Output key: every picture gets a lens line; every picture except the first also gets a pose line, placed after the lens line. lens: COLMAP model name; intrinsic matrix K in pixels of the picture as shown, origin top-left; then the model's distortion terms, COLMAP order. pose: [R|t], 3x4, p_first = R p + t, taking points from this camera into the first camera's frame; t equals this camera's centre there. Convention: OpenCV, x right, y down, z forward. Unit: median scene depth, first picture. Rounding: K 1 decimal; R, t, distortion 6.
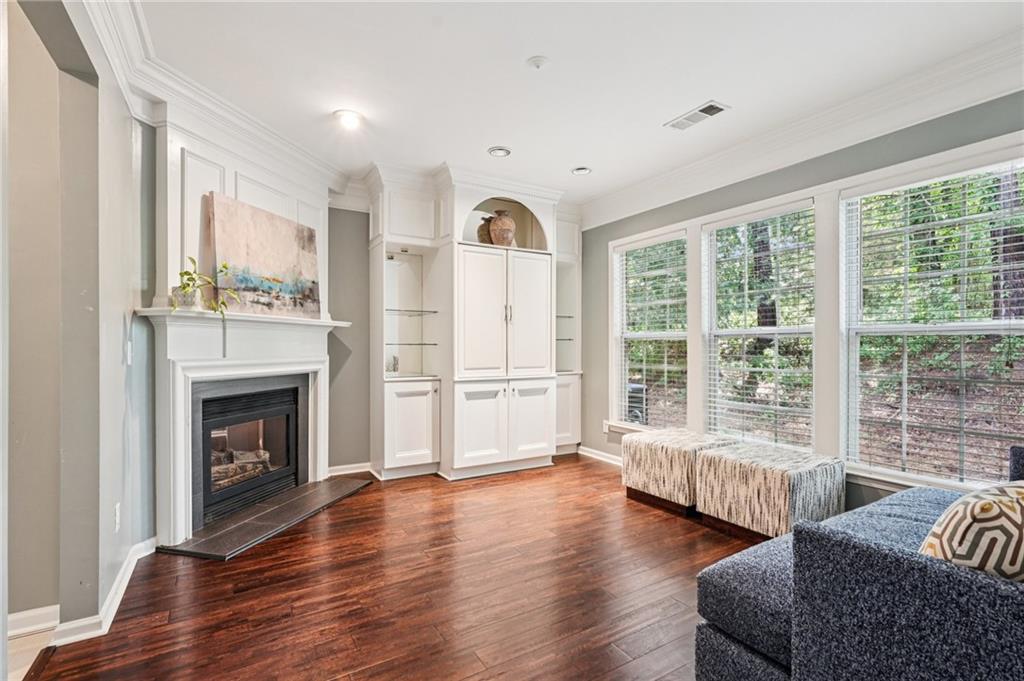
lens RADIAL K [[467.8, 0, 513.3], [0, 467.8, 337.9], [0, 0, 1]] dist [-0.001833, 0.000030]
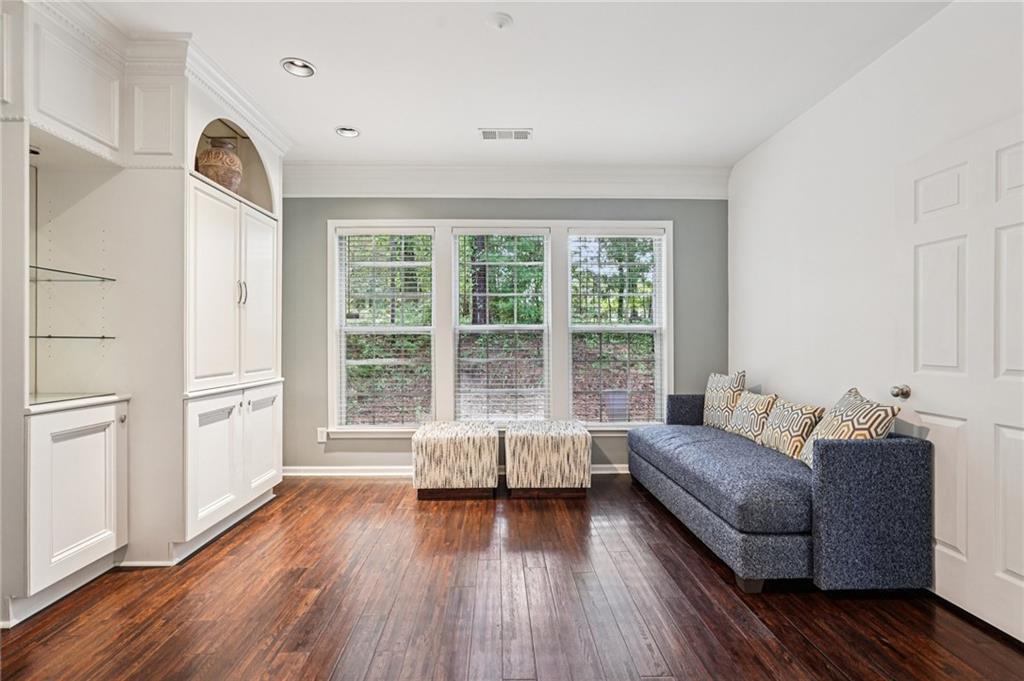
lens RADIAL K [[464.4, 0, 516.1], [0, 464.4, 332.9], [0, 0, 1]] dist [-0.012119, 0.006868]
pose [[0.508221, 0.014680, 0.861102, -0.437918], [-0.013985, 0.999864, -0.008792, 0.007543], [-0.861113, -0.007574, 0.508357, 0.335482]]
